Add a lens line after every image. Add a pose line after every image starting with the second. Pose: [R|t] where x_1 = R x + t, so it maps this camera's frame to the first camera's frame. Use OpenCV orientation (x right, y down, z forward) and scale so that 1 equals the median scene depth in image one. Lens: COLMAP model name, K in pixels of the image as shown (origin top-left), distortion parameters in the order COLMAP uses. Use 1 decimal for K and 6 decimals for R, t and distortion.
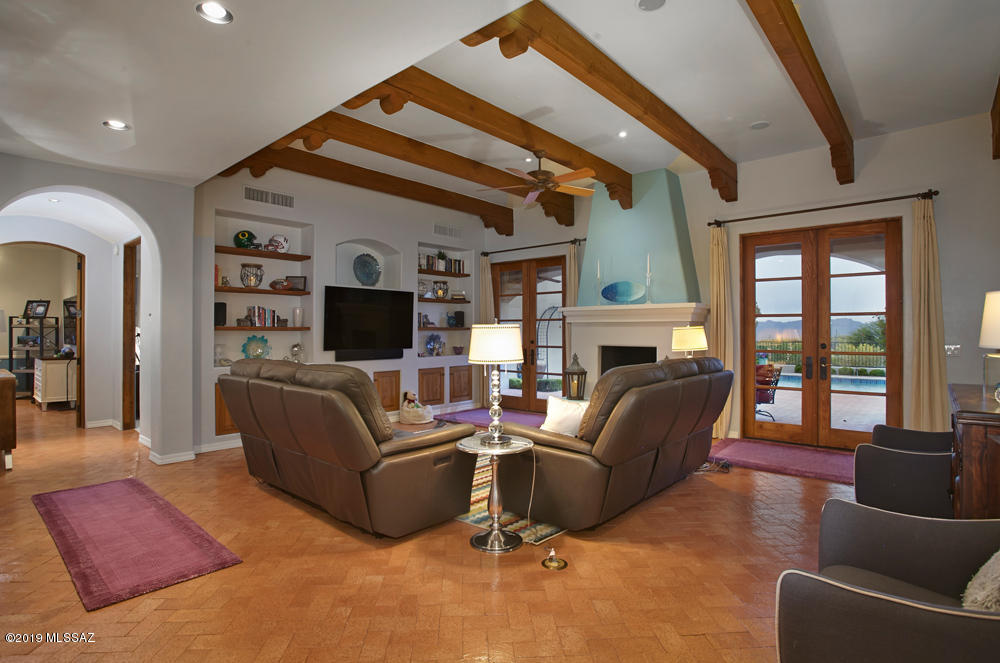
lens RADIAL K [[501.8, 0, 510.1], [0, 501.8, 328.9], [0, 0, 1]] dist [-0.024628, 0.003956]
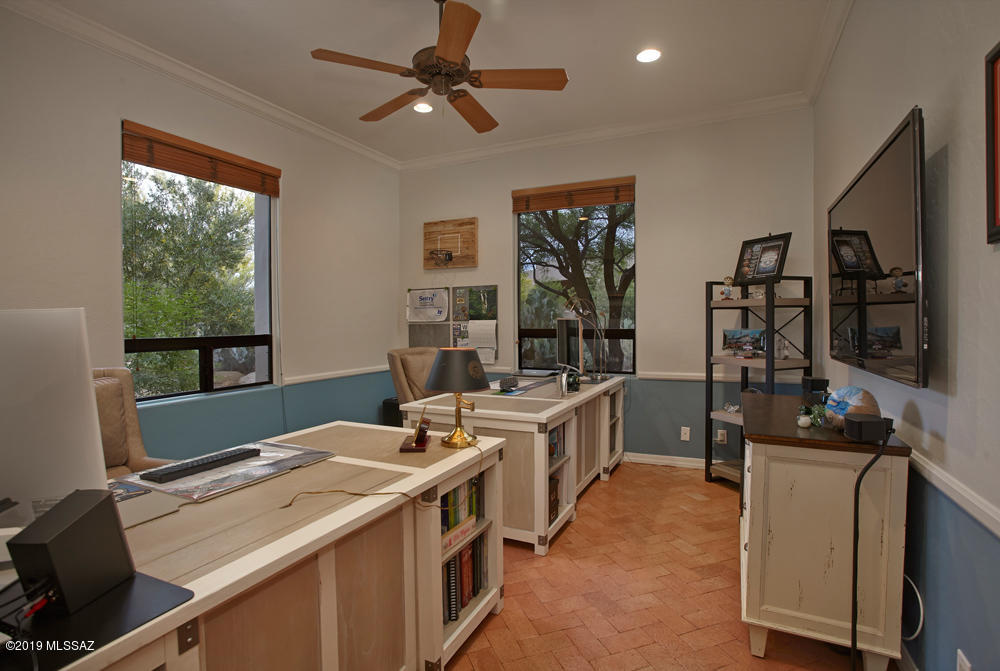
lens RADIAL K [[501.8, 0, 499.4], [0, 501.8, 329.8], [0, 0, 1]] dist [-0.024628, 0.003956]
pose [[0.276008, 0.013116, -0.961066, -0.641951], [0.010109, 0.999812, 0.016548, 0.006276], [0.961102, -0.014283, 0.275823, 0.693399]]
